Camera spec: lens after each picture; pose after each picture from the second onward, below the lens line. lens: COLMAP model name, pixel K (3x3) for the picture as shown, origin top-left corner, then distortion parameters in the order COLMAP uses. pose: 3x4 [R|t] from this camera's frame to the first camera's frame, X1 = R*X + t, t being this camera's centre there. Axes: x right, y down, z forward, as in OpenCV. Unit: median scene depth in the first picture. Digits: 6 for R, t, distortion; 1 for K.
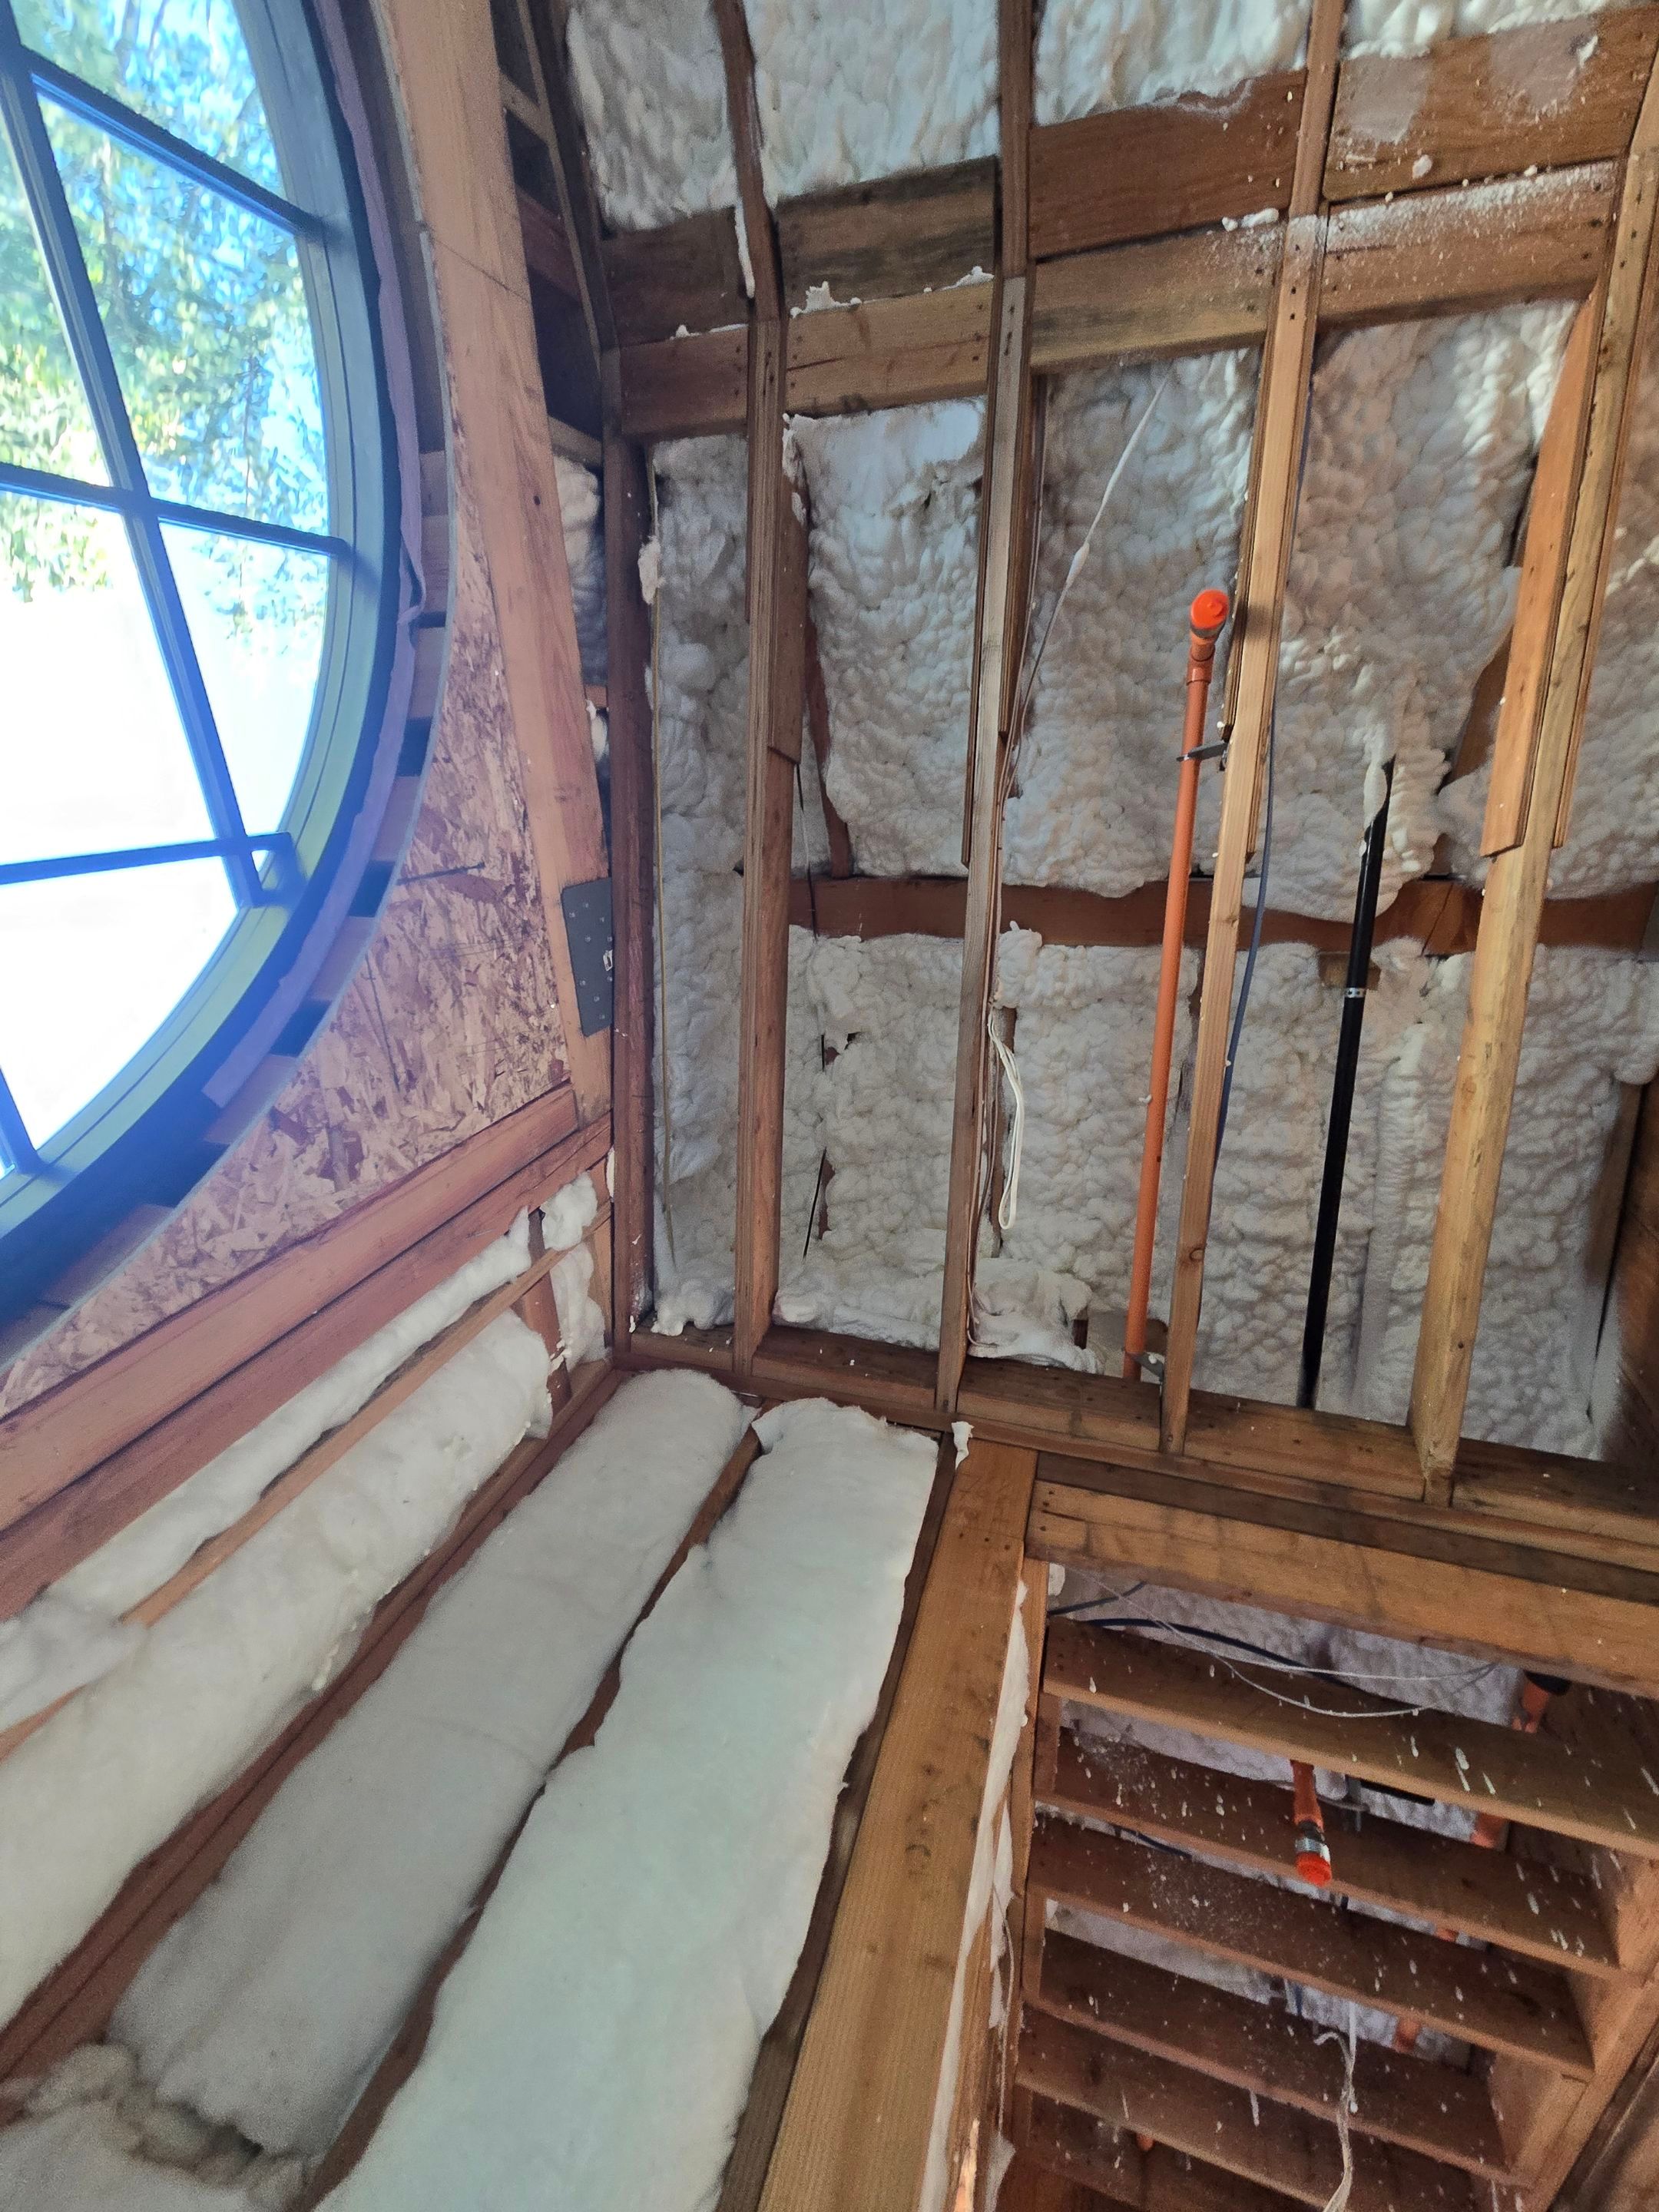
lens RADIAL K [[913.6, 0, 830.0], [0, 913.6, 1113.1], [0, 0, 1]] dist [0.004570, 0.000270]
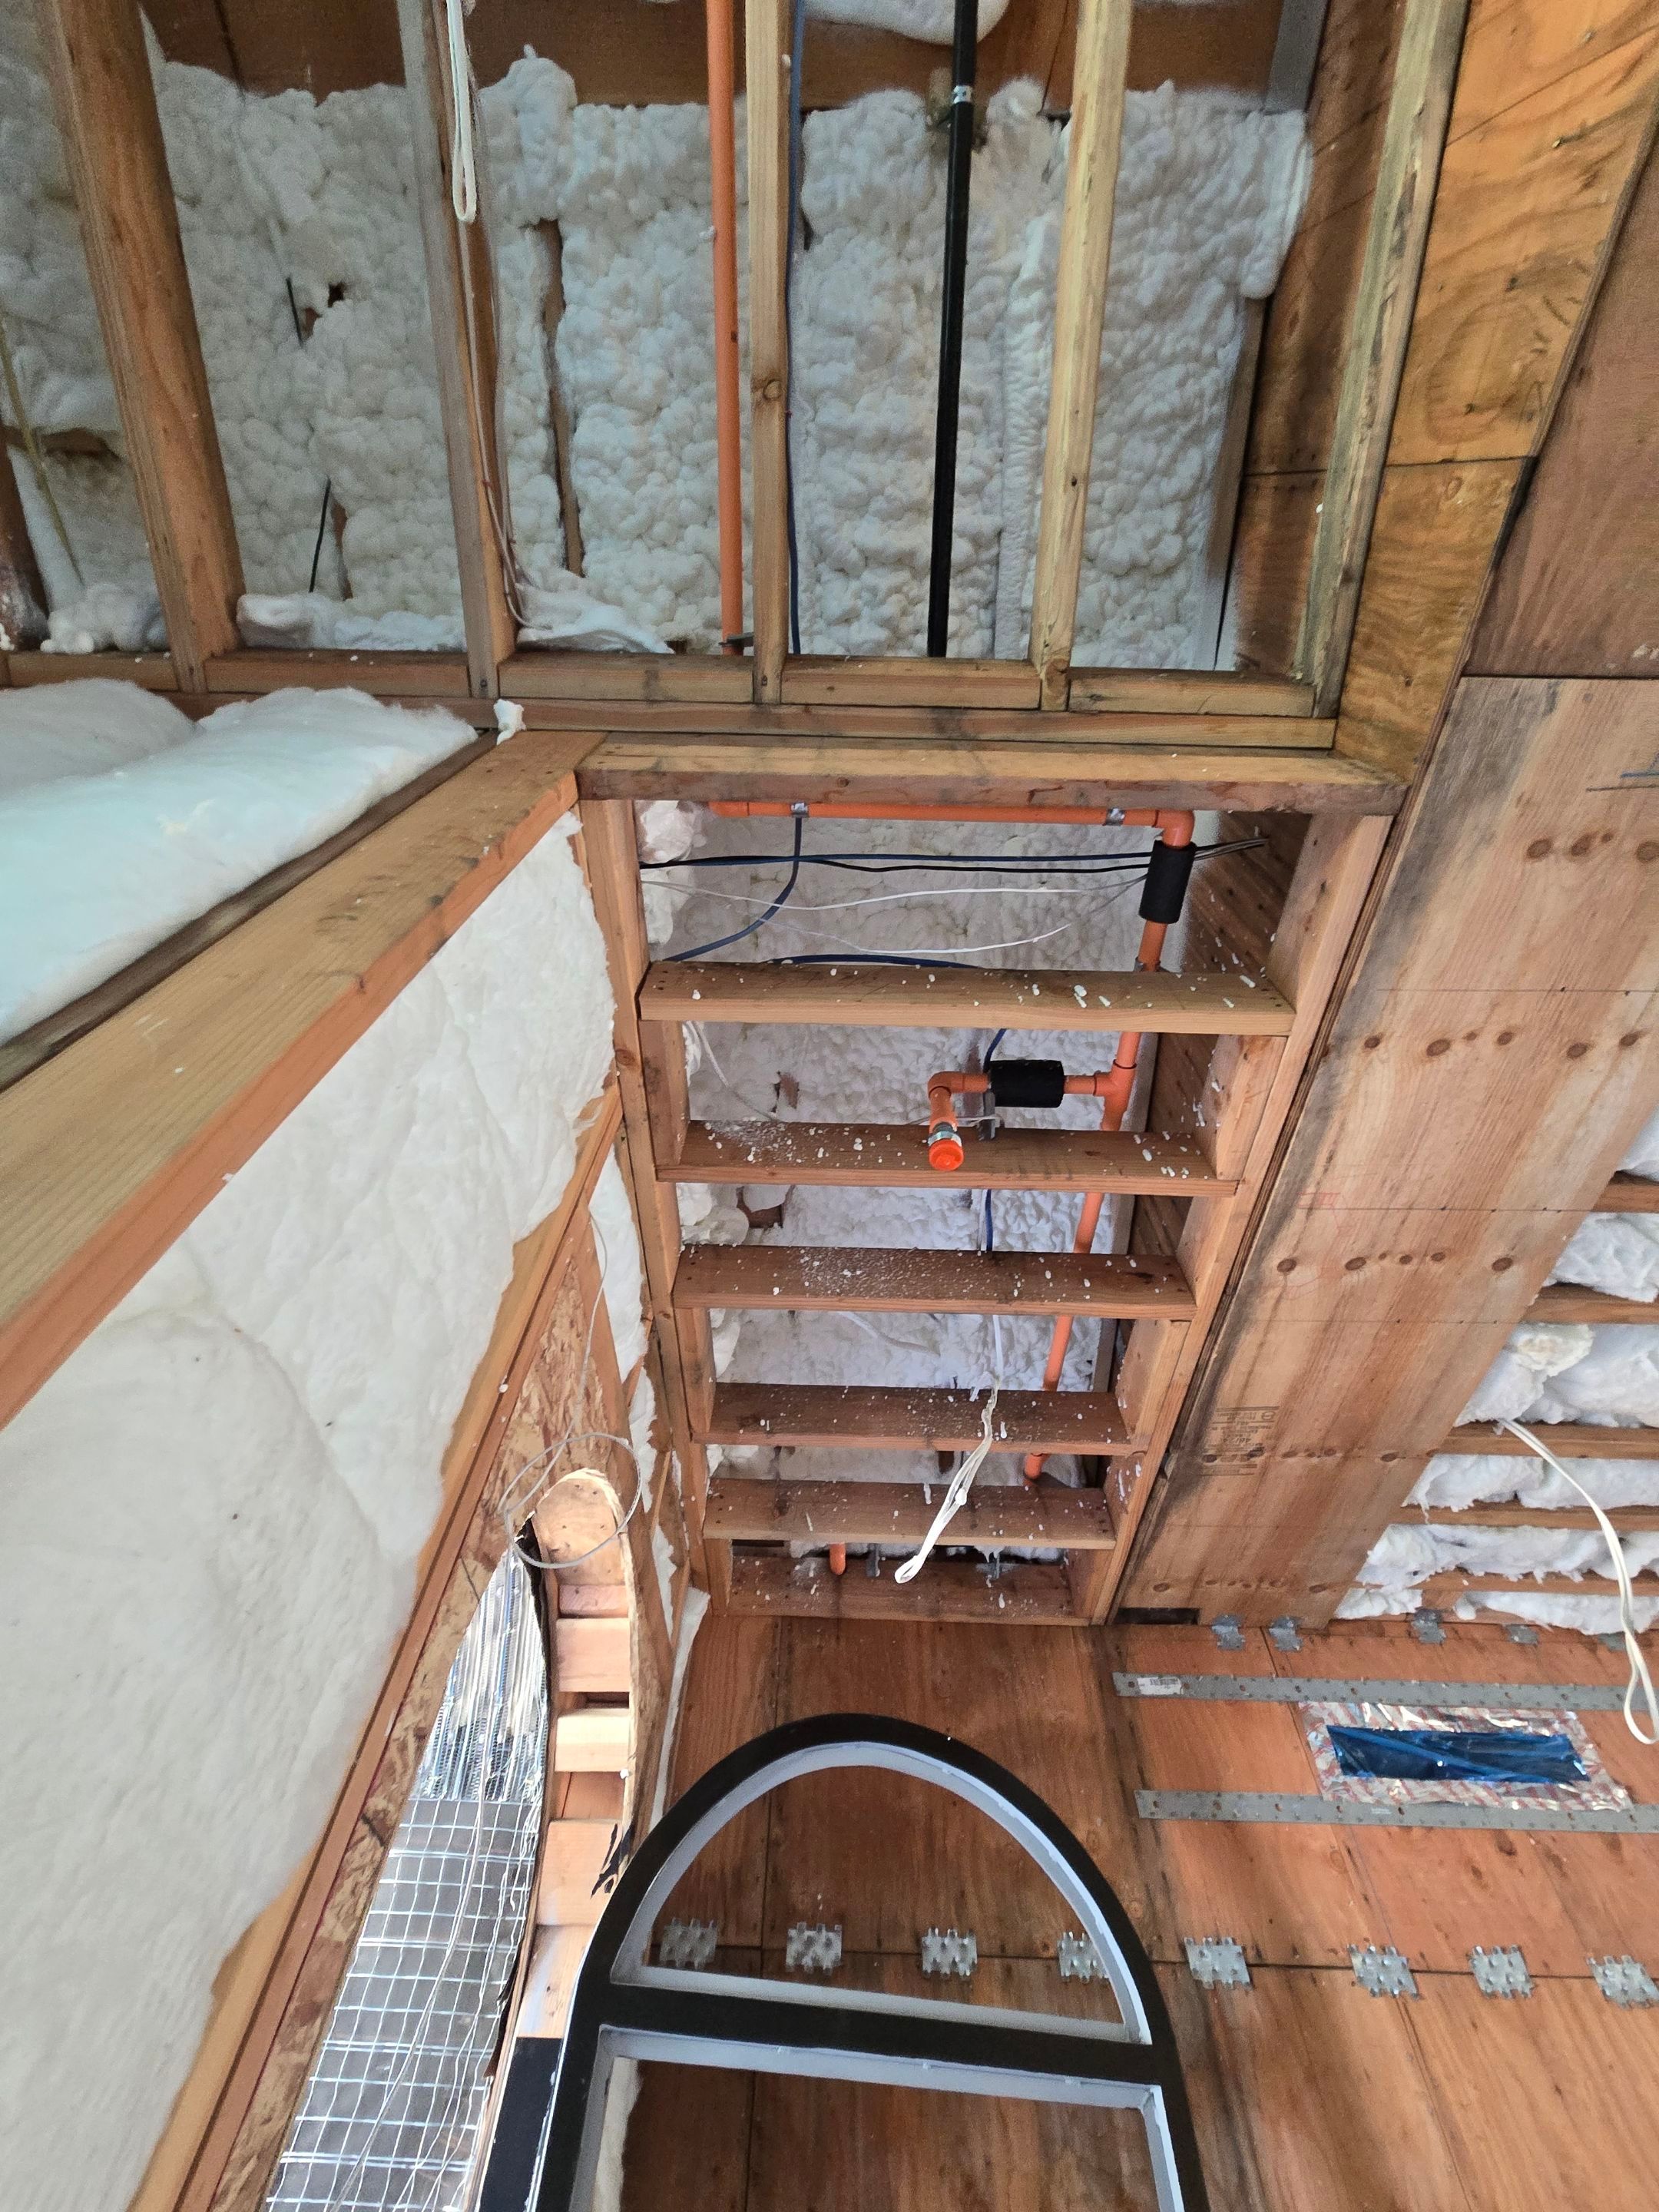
lens RADIAL K [[913.6, 0, 830.0], [0, 913.6, 1113.1], [0, 0, 1]] dist [0.004570, 0.000270]
pose [[0.956224, -0.119926, 0.266932, 0.148294], [0.066647, 0.977446, 0.200394, 0.504451], [-0.284944, -0.173831, 0.942650, 0.142727]]
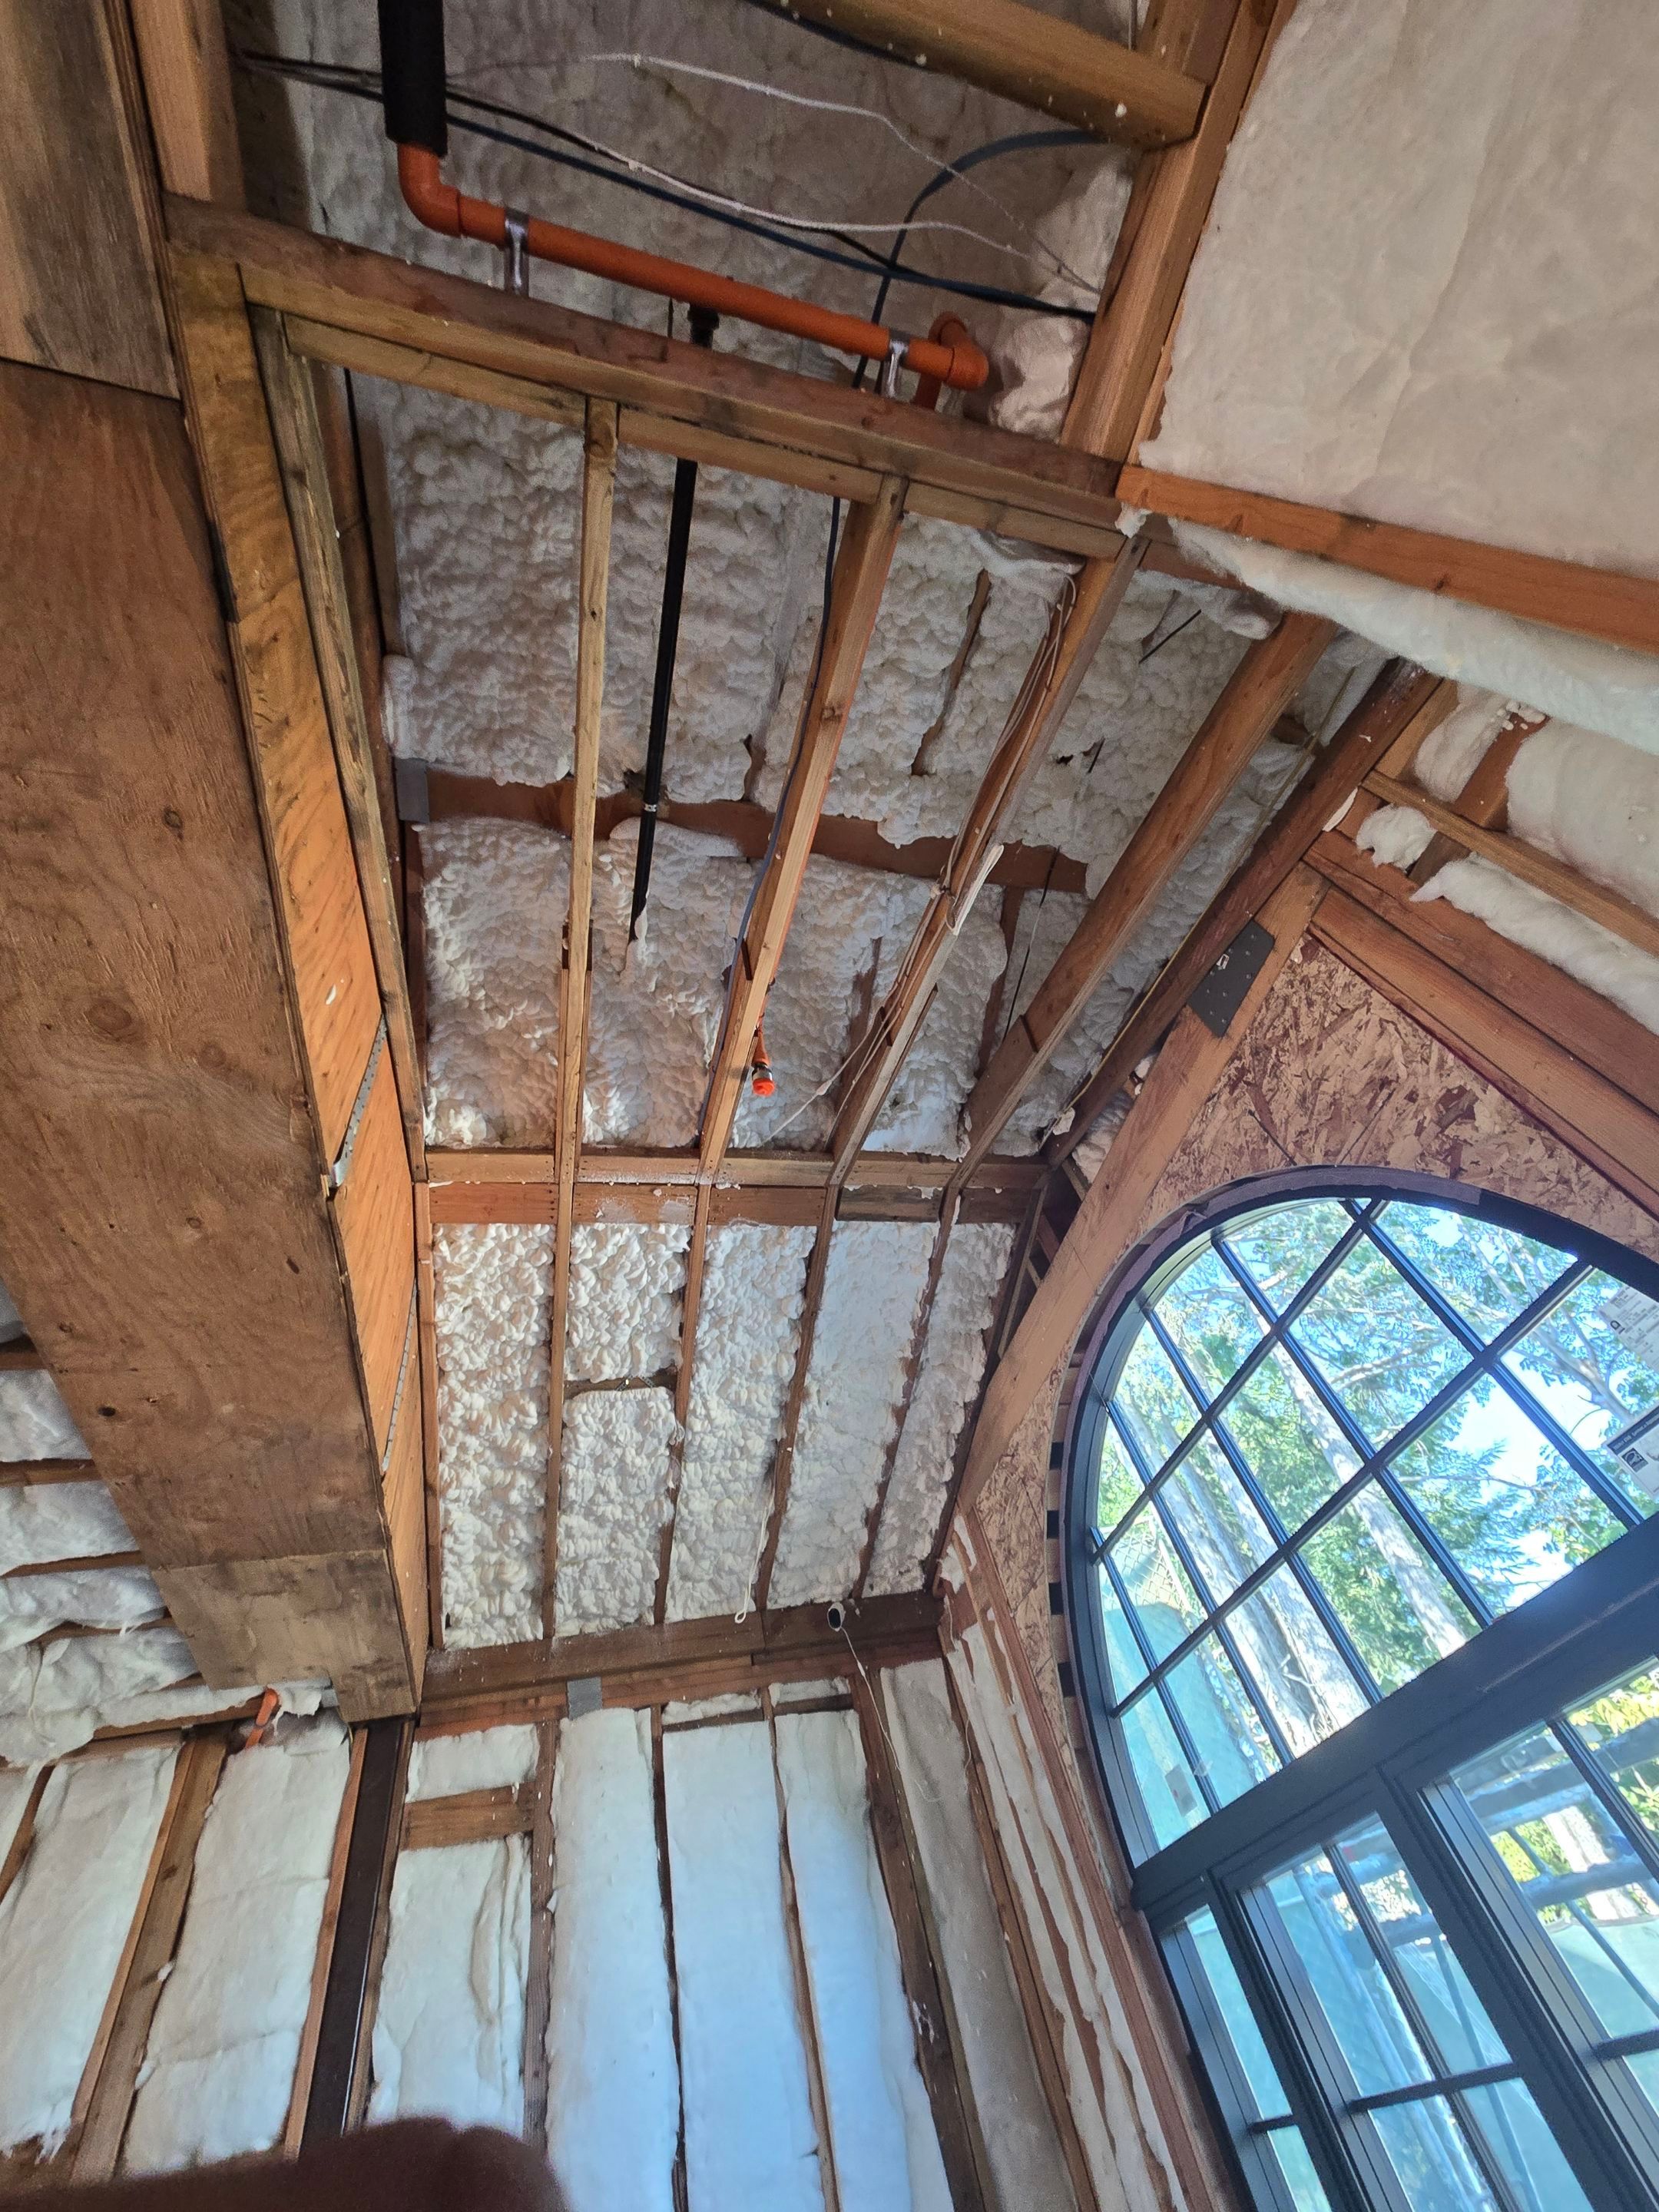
lens RADIAL K [[913.6, 0, 830.0], [0, 913.6, 1113.1], [0, 0, 1]] dist [0.004570, 0.000270]
pose [[-0.964205, -0.256811, -0.066004, 0.301771], [0.184520, -0.471094, -0.862567, 0.707127], [0.190422, -0.843871, 0.501618, 0.094660]]
